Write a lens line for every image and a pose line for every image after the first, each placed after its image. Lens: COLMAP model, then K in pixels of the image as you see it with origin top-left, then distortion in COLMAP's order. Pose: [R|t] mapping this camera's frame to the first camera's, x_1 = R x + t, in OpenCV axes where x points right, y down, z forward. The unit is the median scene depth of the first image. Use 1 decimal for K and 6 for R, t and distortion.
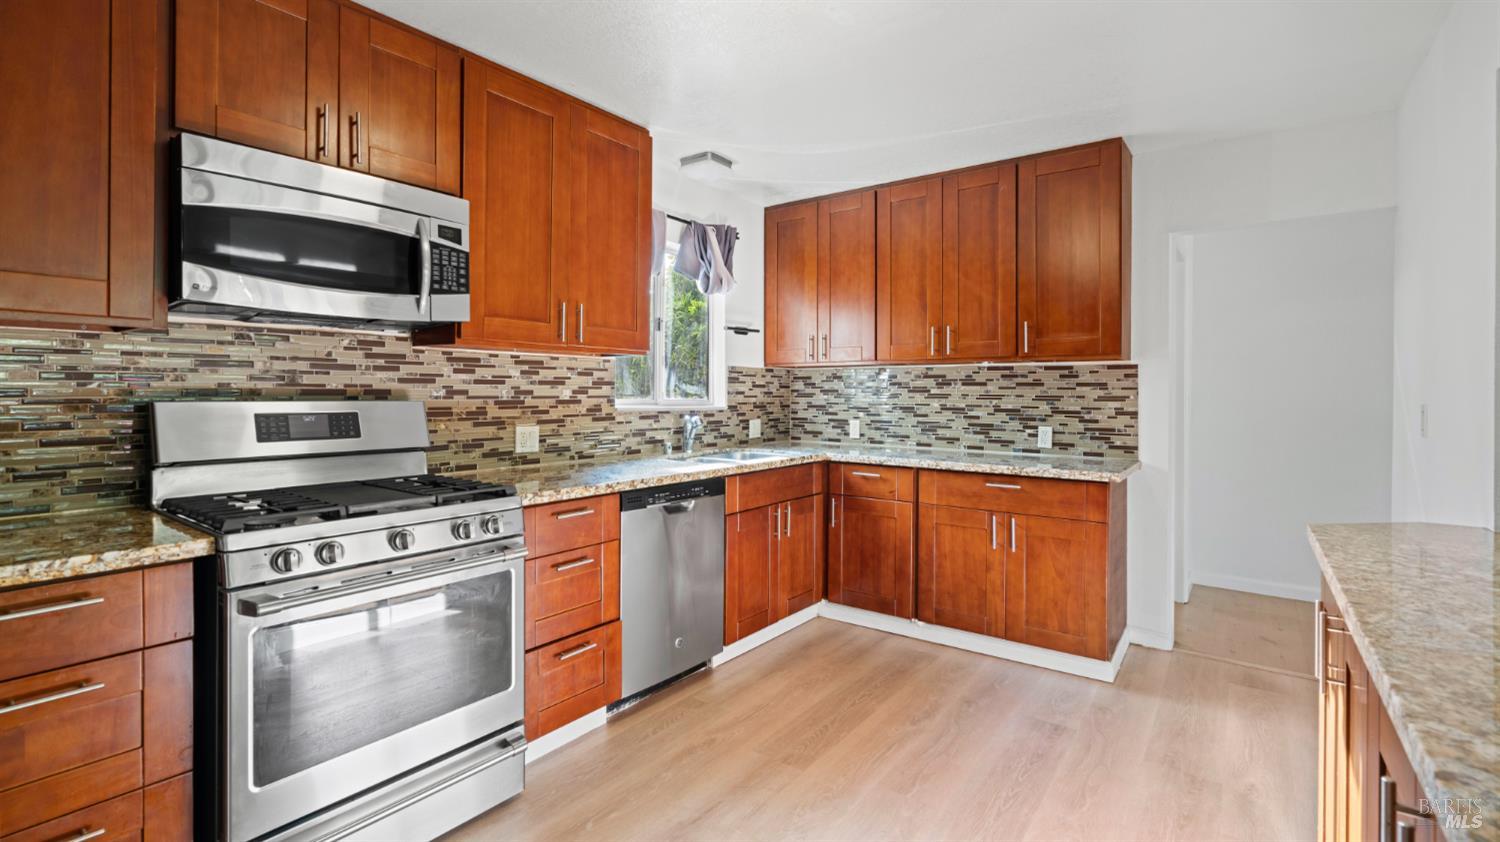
lens RADIAL K [[676.0, 0, 746.8], [0, 676.0, 393.4], [0, 0, 1]] dist [-0.000296, 0.000231]
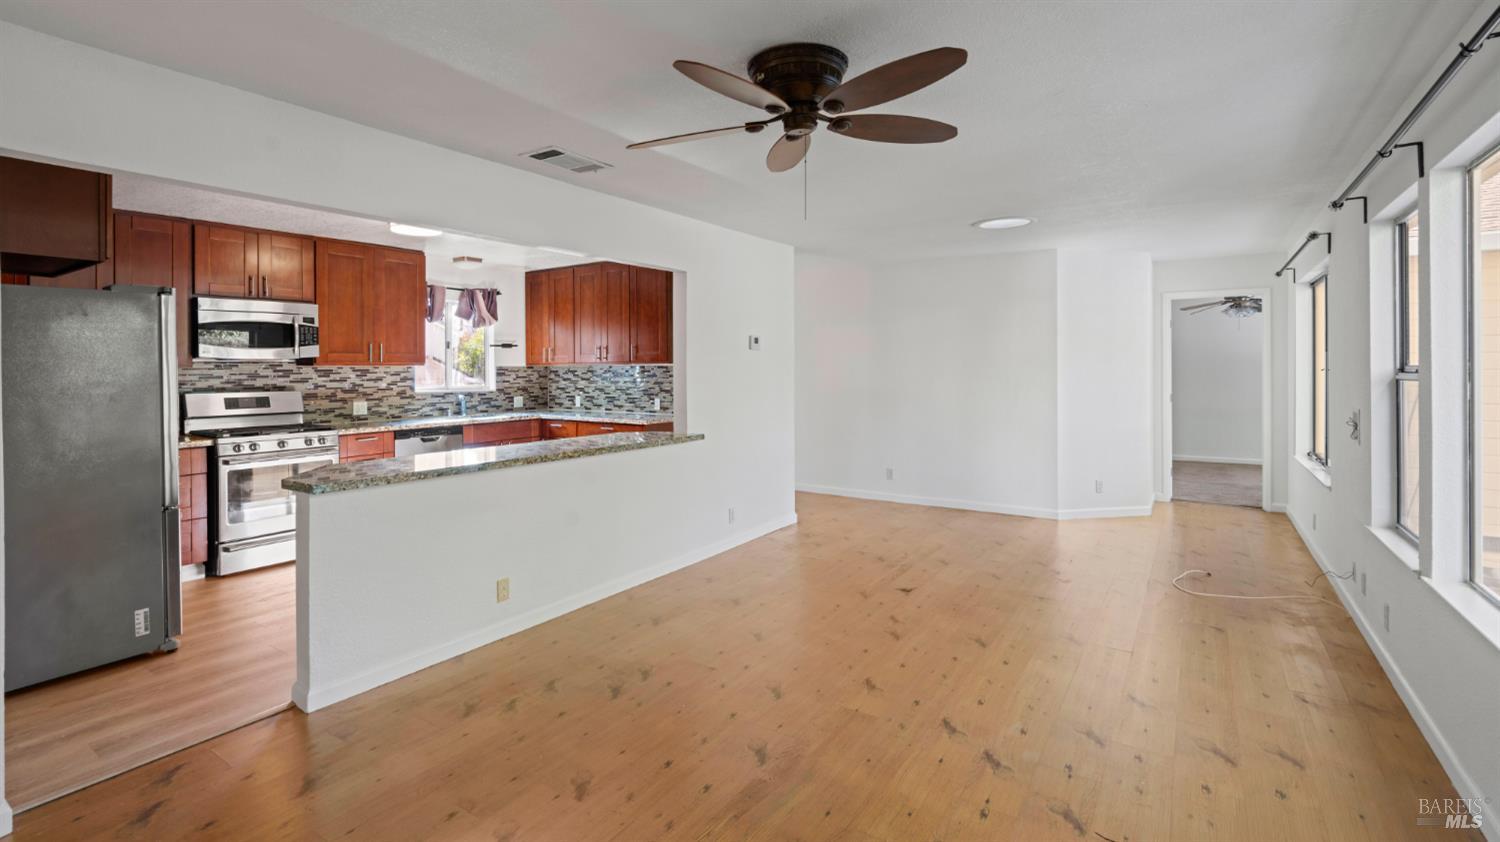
lens RADIAL K [[678.6, 0, 746.7], [0, 678.6, 367.8], [0, 0, 1]] dist [-0.002006, 0.000274]
pose [[0.998573, -0.011513, 0.052157, 0.721727], [0.011580, 0.999932, -0.000983, -0.038047], [-0.052142, 0.001586, 0.998638, -1.081447]]
